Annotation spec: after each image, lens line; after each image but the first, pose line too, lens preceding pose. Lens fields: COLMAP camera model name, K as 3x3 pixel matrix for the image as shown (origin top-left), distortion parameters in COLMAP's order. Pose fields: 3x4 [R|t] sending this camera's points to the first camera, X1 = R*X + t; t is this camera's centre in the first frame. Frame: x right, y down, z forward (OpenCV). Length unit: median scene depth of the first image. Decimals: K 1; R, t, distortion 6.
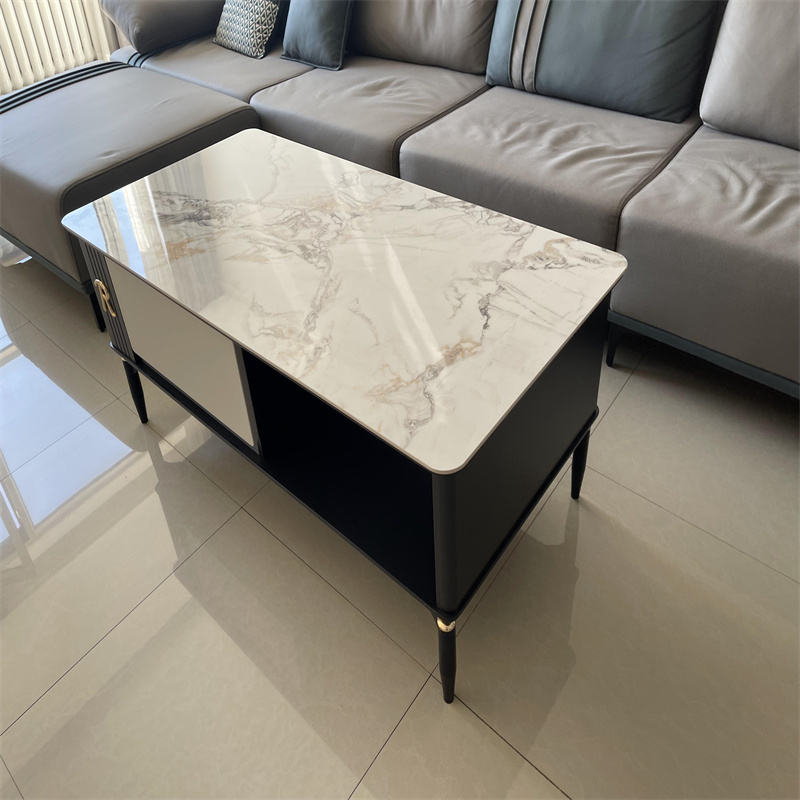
lens RADIAL K [[591.3, 0, 391.8], [0, 591.3, 283.1], [0, 0, 1]] dist [0.065460, -0.087933]
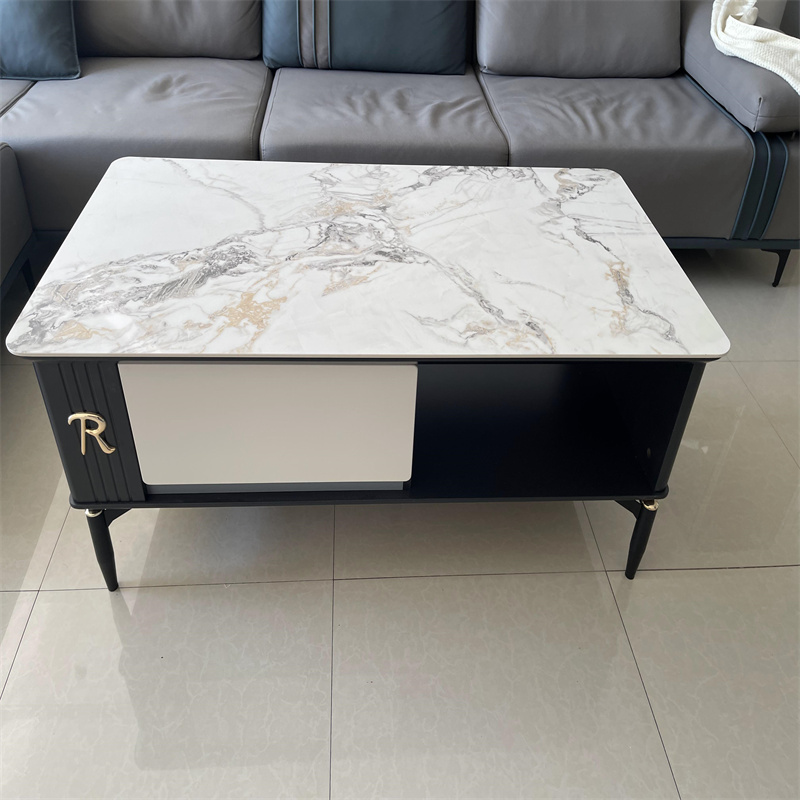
lens RADIAL K [[591.3, 0, 391.8], [0, 591.3, 283.1], [0, 0, 1]] dist [0.065460, -0.087933]
pose [[0.723837, -0.352766, 0.592973, -0.574621], [0.340523, 0.930105, 0.137657, -0.113220], [-0.600087, 0.102280, 0.793369, 0.229018]]
